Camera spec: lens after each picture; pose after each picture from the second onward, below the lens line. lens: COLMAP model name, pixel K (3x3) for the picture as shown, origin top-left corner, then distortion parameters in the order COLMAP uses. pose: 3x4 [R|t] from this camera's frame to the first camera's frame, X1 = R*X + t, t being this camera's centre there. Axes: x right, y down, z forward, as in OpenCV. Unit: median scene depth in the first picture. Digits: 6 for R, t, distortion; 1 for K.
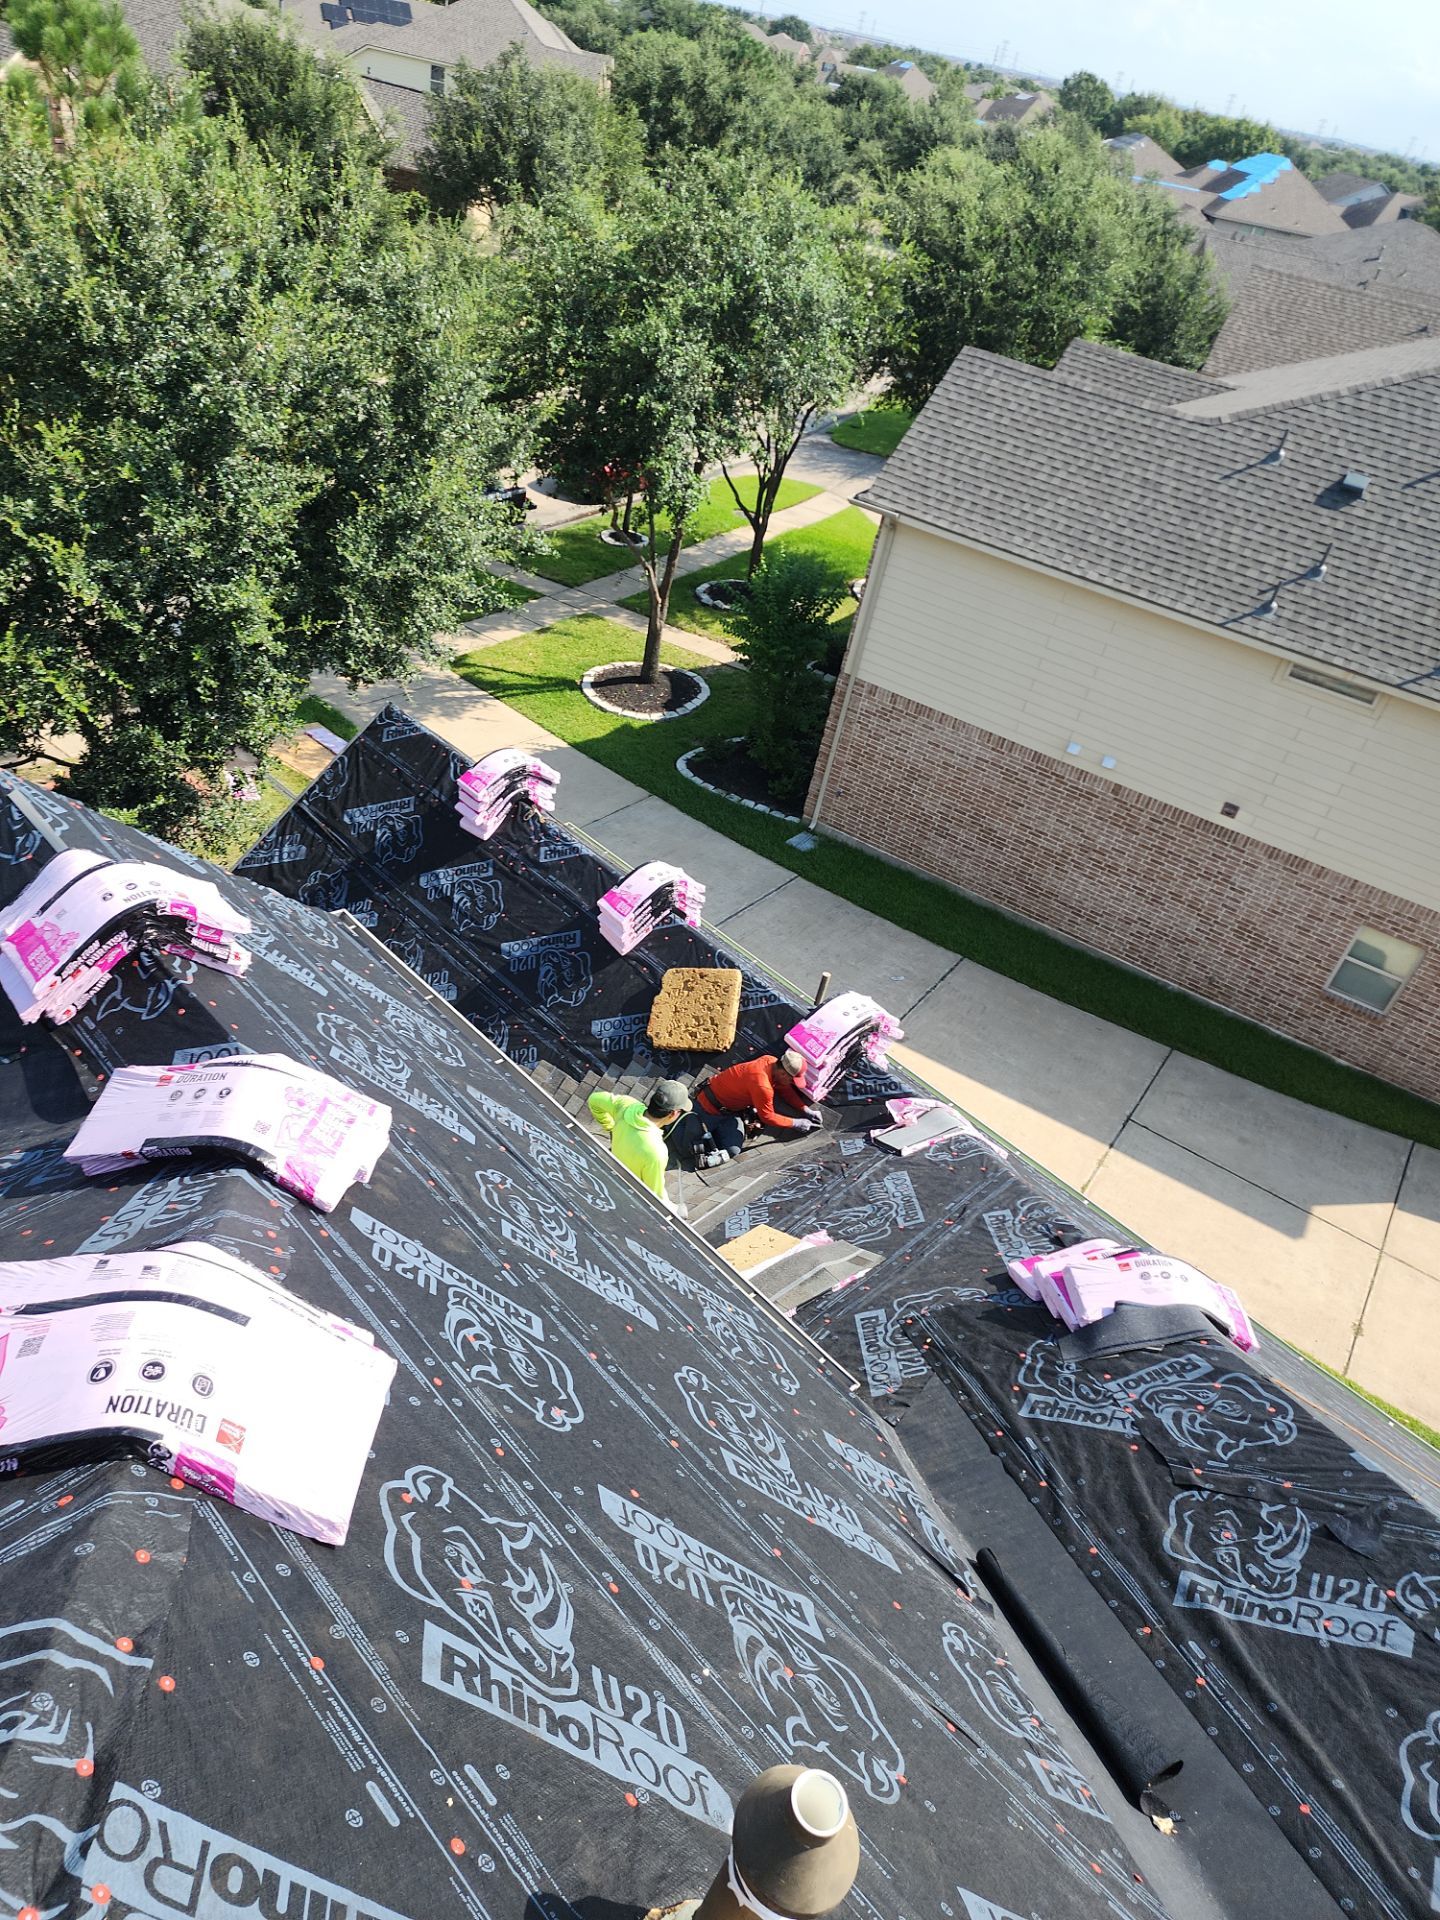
lens RADIAL K [[1296.1, 0, 718.8], [0, 1296.1, 952.8], [0, 0, 1]] dist [0.087505, -0.068642]
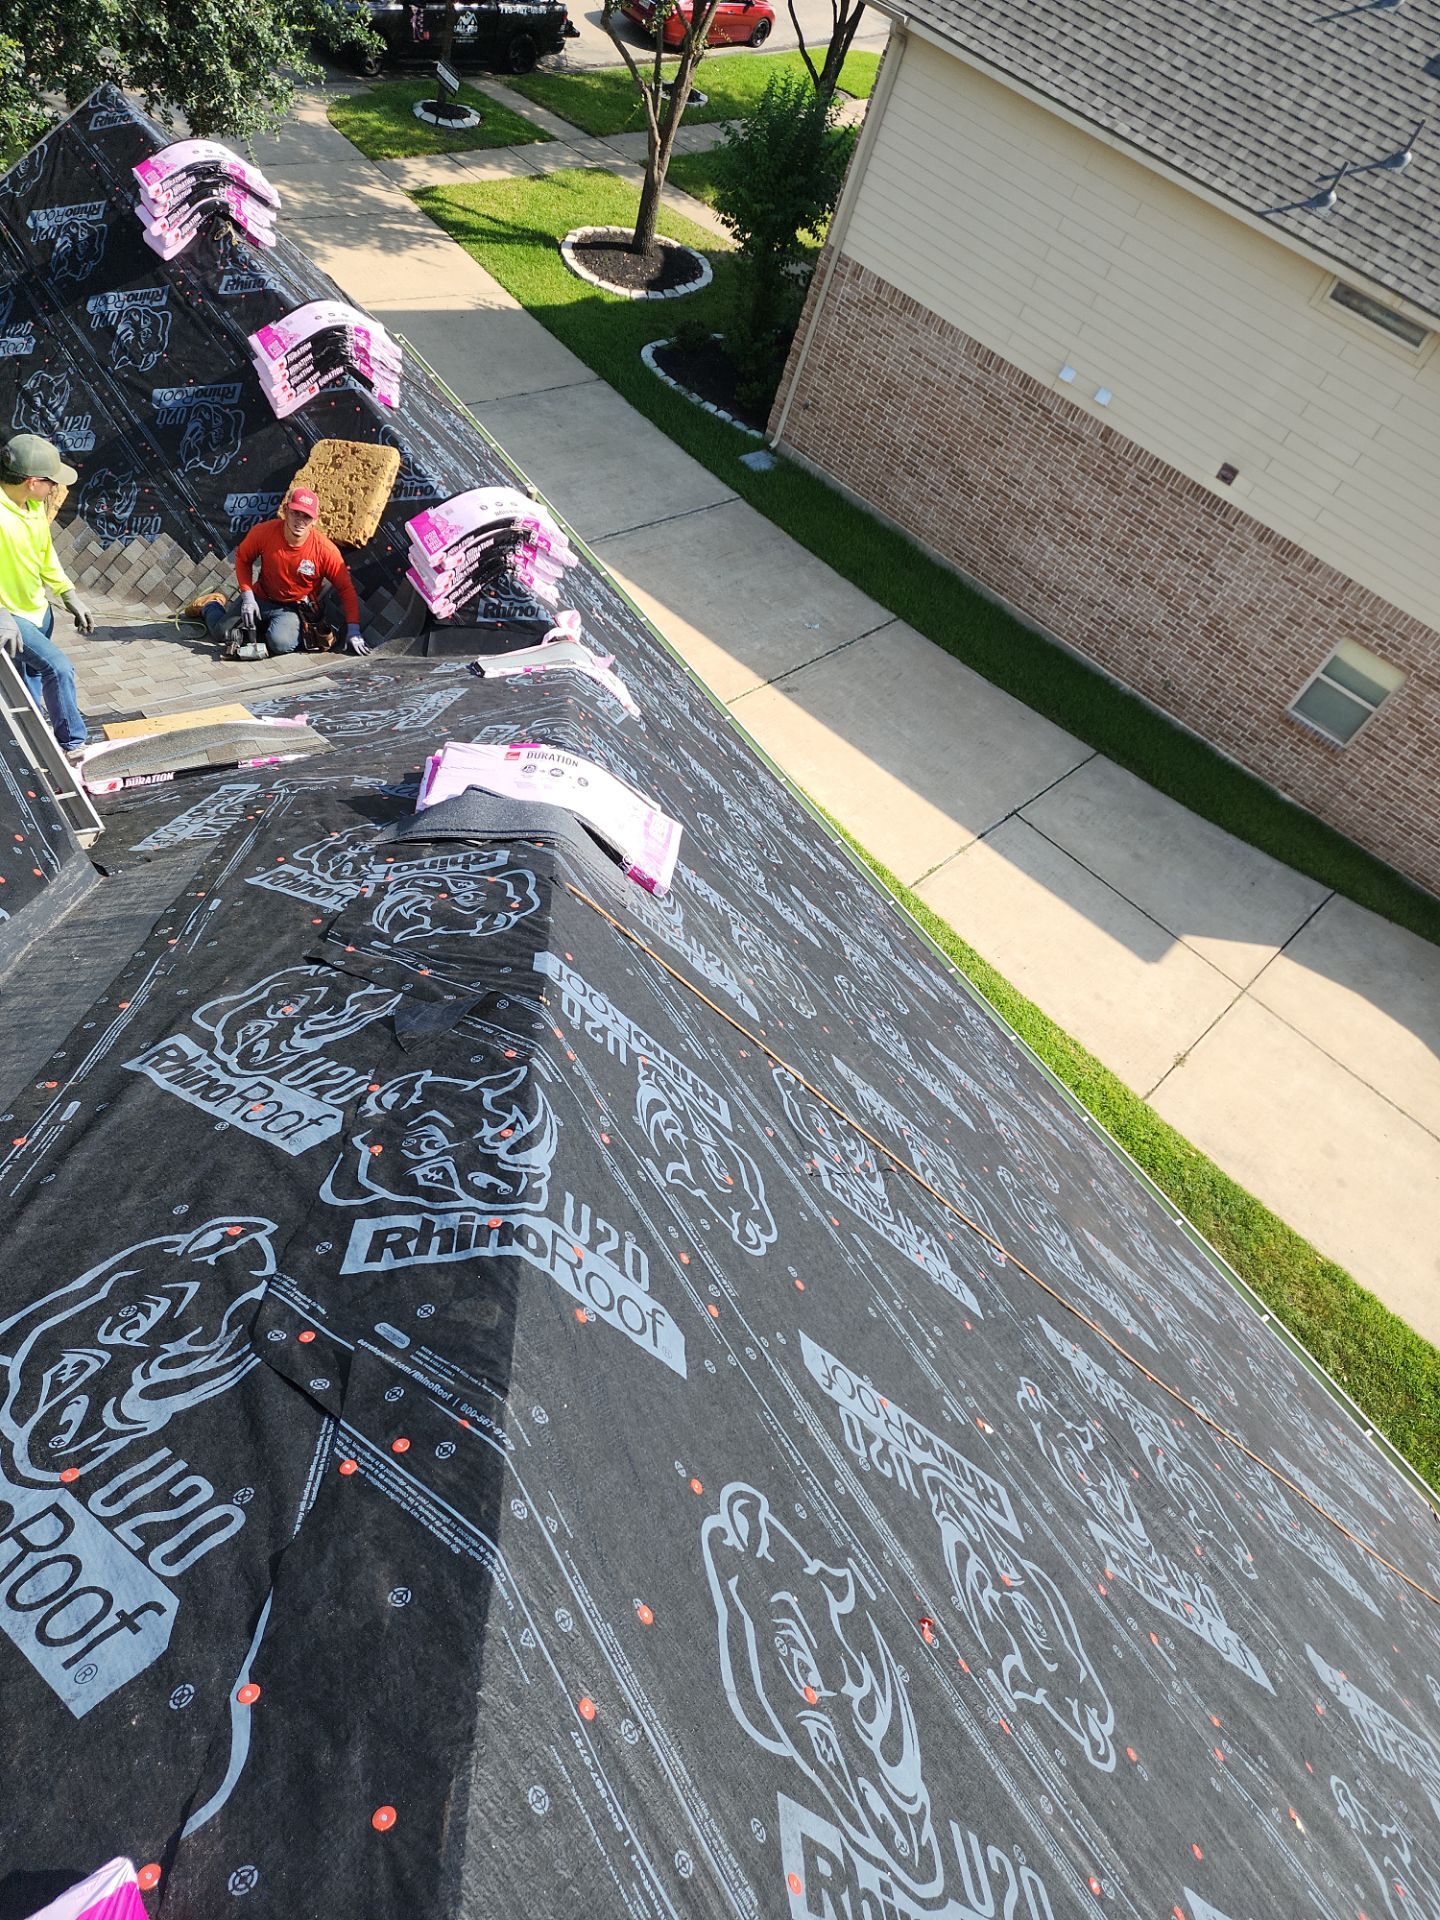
lens RADIAL K [[1296.1, 0, 716.4], [0, 1296.1, 957.1], [0, 0, 1]] dist [0.087505, -0.068642]
pose [[0.984669, 0.170466, -0.036997, 0.155569], [-0.158431, 0.962727, 0.219218, 0.056351], [0.072988, -0.209996, 0.974974, 0.091533]]
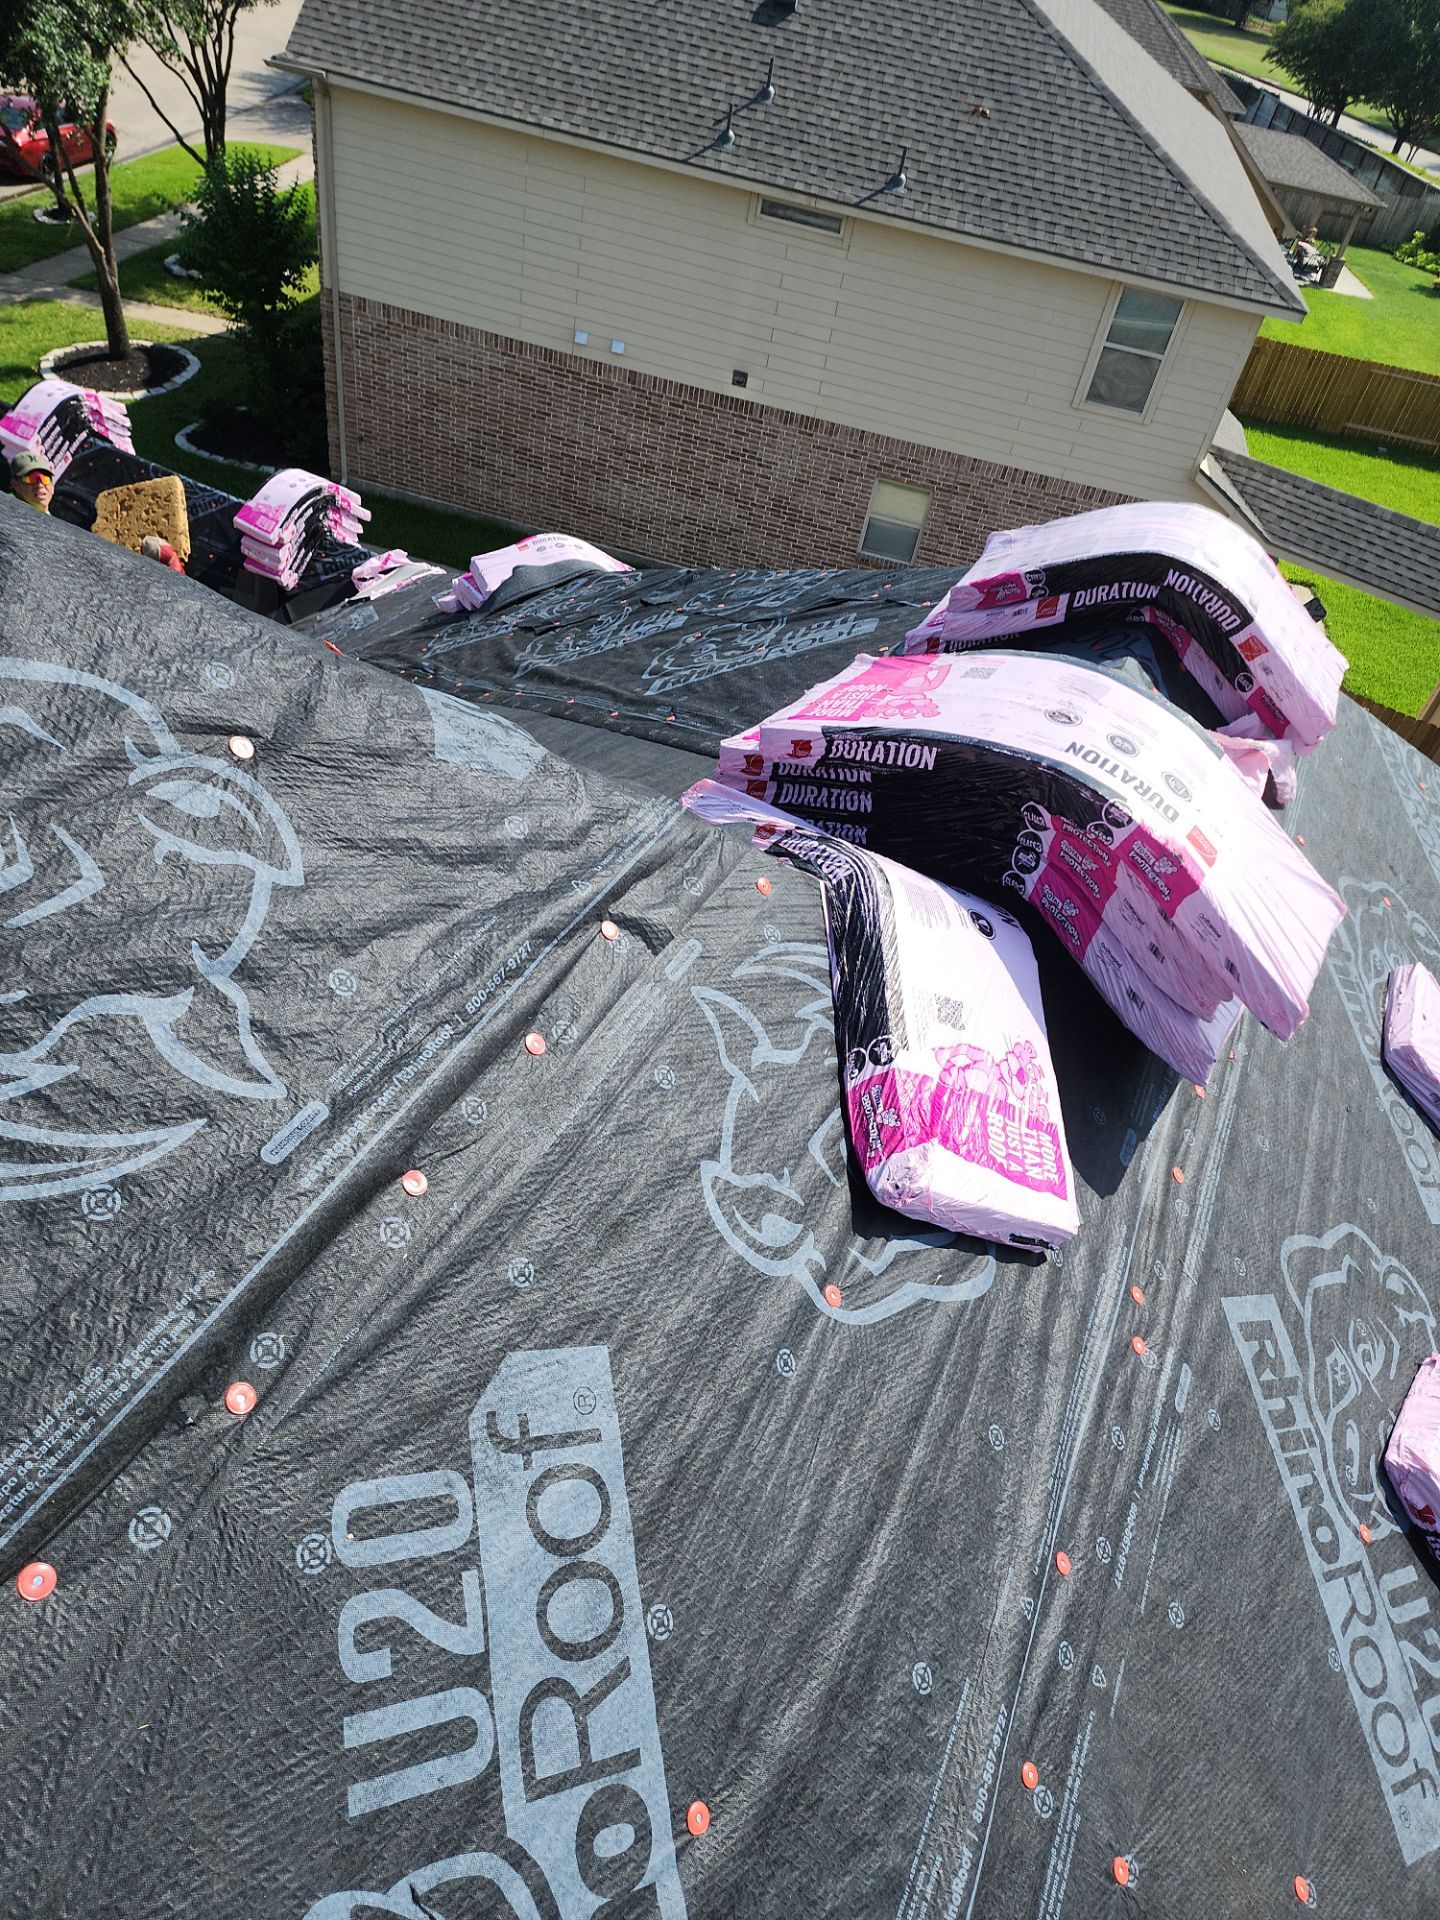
lens RADIAL K [[1296.1, 0, 739.5], [0, 1296.1, 965.2], [0, 0, 1]] dist [0.087505, -0.068642]
pose [[0.943252, -0.237315, 0.232286, 0.049159], [0.193352, 0.961182, 0.196837, 0.128110], [-0.269981, -0.140754, 0.952522, -0.023830]]
